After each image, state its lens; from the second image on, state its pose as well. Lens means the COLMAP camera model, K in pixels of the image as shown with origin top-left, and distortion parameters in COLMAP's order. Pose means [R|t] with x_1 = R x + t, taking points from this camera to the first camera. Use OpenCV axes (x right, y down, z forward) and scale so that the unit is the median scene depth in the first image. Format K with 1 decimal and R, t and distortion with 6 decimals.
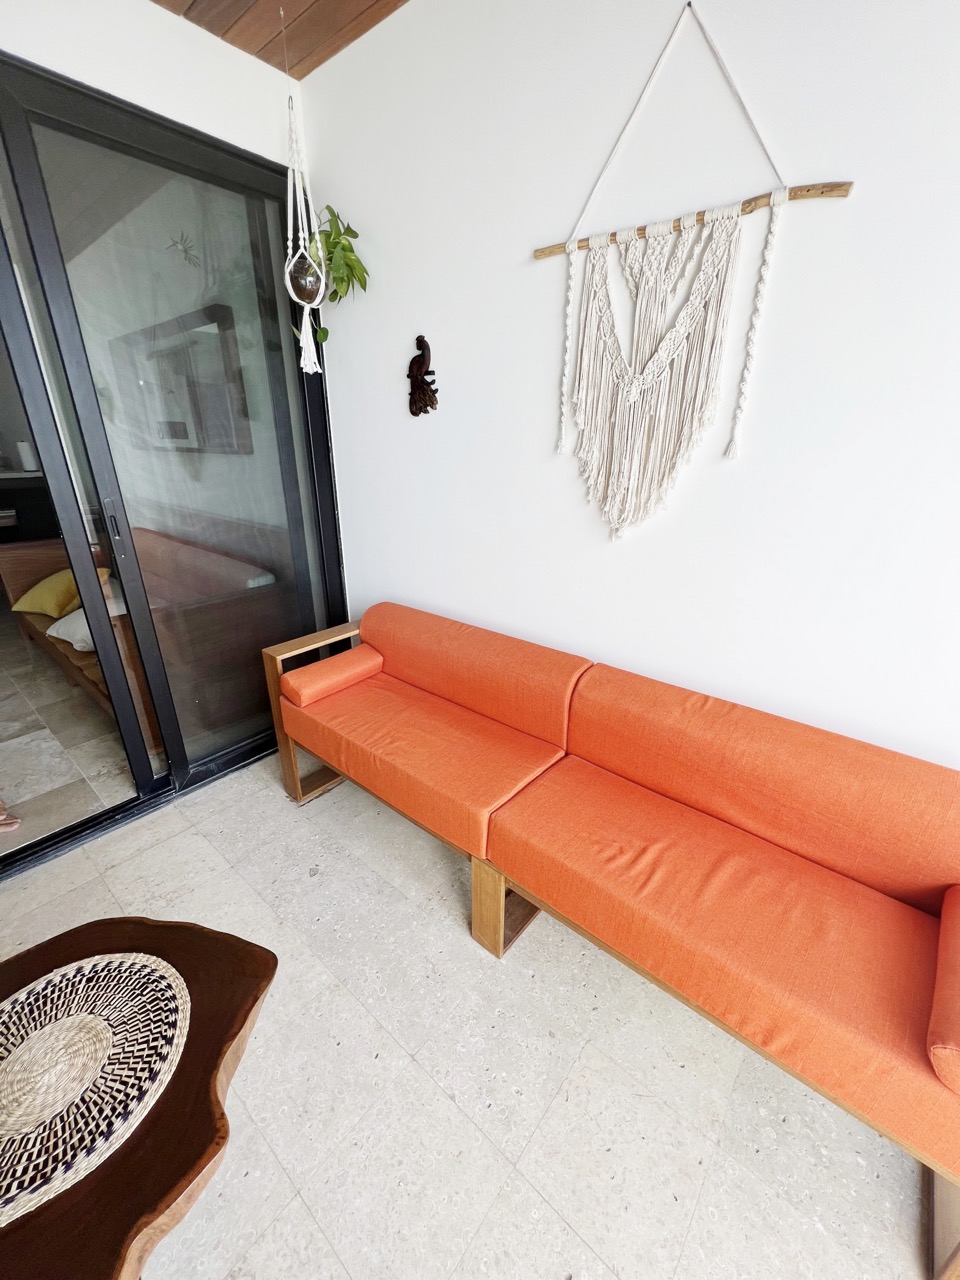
lens RADIAL K [[512.7, 0, 486.5], [0, 512.7, 640.5], [0, 0, 1]] dist [-0.000026, 0.000117]
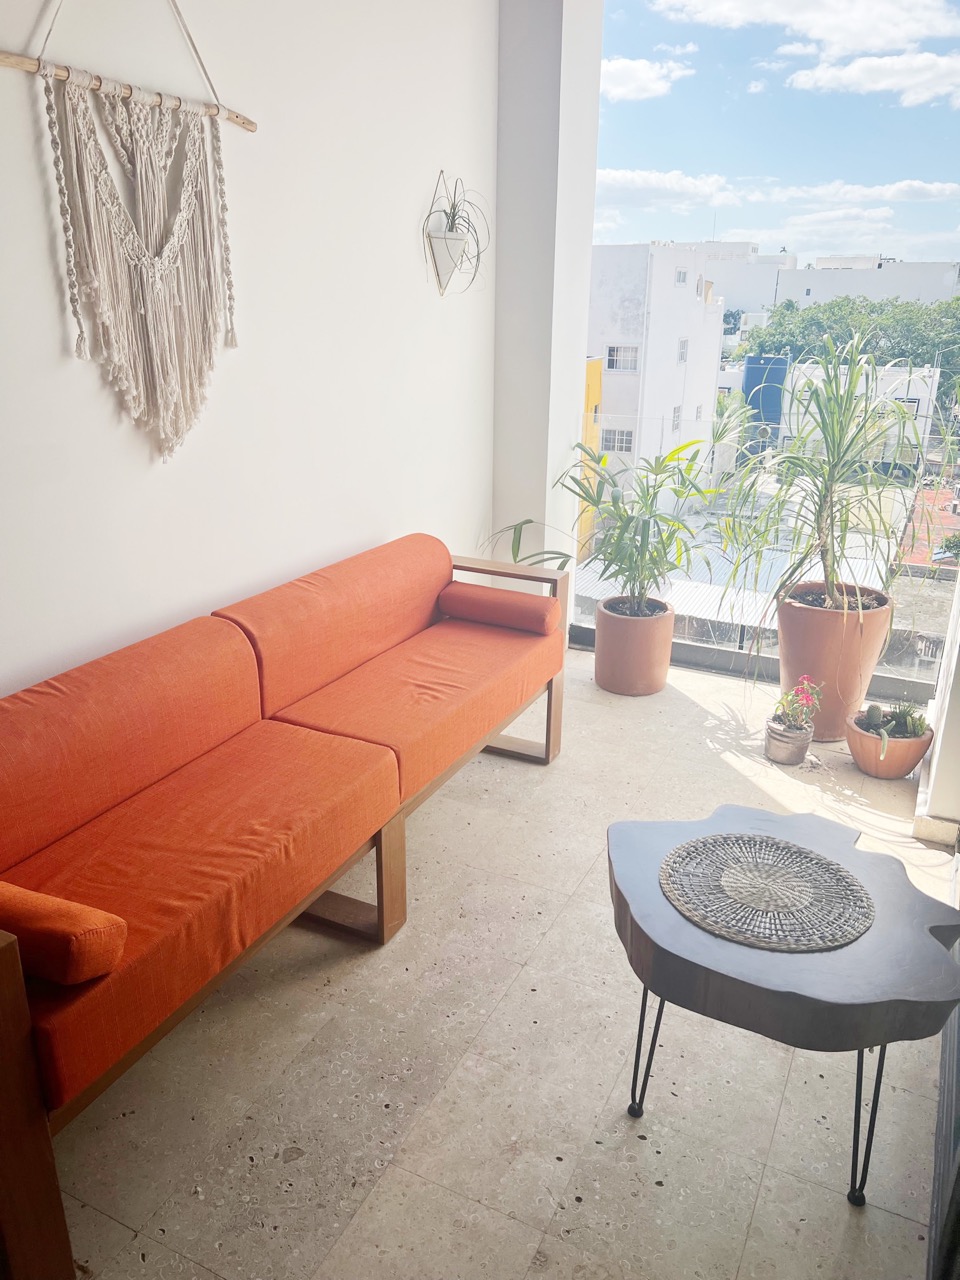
lens RADIAL K [[957.1, 0, 494.8], [0, 957.1, 637.7], [0, 0, 1]] dist [0.059609, -0.068433]
pose [[-0.246124, -0.340458, 0.907475, -1.454164], [0.341866, 0.845609, 0.409968, -0.445784], [-0.906946, 0.411138, -0.091734, 0.883842]]
